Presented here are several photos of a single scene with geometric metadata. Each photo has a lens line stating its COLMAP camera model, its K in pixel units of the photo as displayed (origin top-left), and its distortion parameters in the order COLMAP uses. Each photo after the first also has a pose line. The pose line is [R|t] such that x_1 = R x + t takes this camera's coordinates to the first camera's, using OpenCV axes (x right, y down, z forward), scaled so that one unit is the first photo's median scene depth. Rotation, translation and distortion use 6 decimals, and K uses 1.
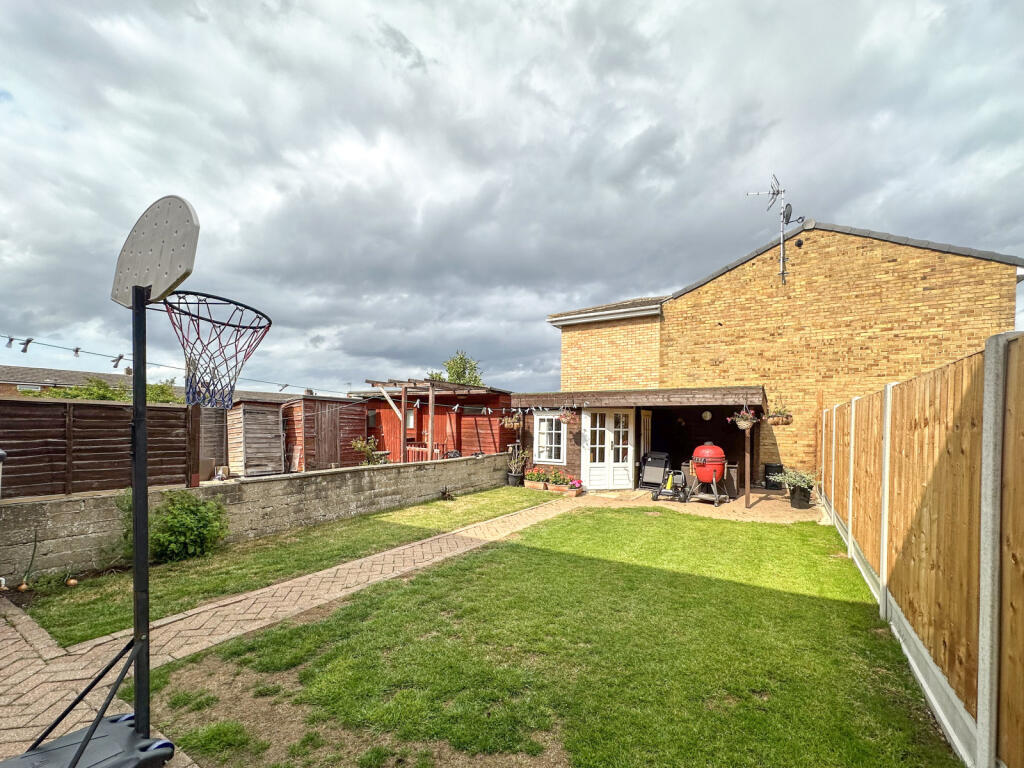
lens RADIAL K [[435.9, 0, 517.0], [0, 435.9, 423.4], [0, 0, 1]] dist [-0.013018, 0.002663]
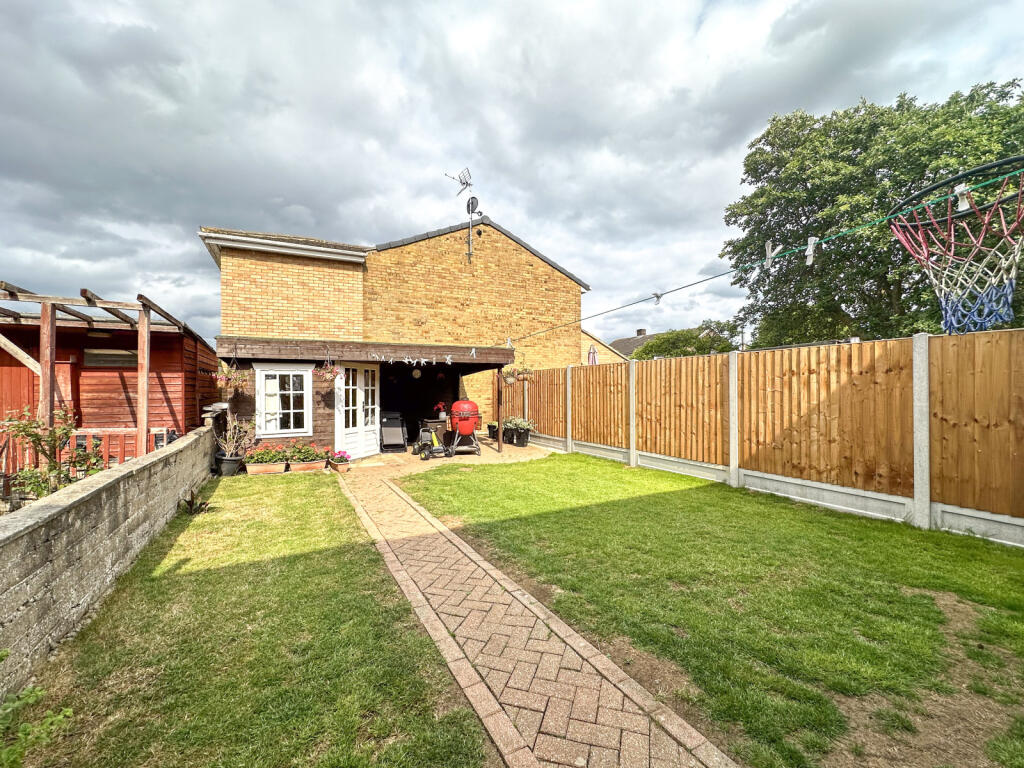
lens RADIAL K [[435.9, 0, 515.8], [0, 435.9, 391.2], [0, 0, 1]] dist [-0.013018, 0.002663]
pose [[0.501805, -0.020048, 0.864748, -0.369414], [0.019547, 0.999739, 0.011835, 0.017053], [-0.864760, 0.010965, 0.502066, 0.309673]]
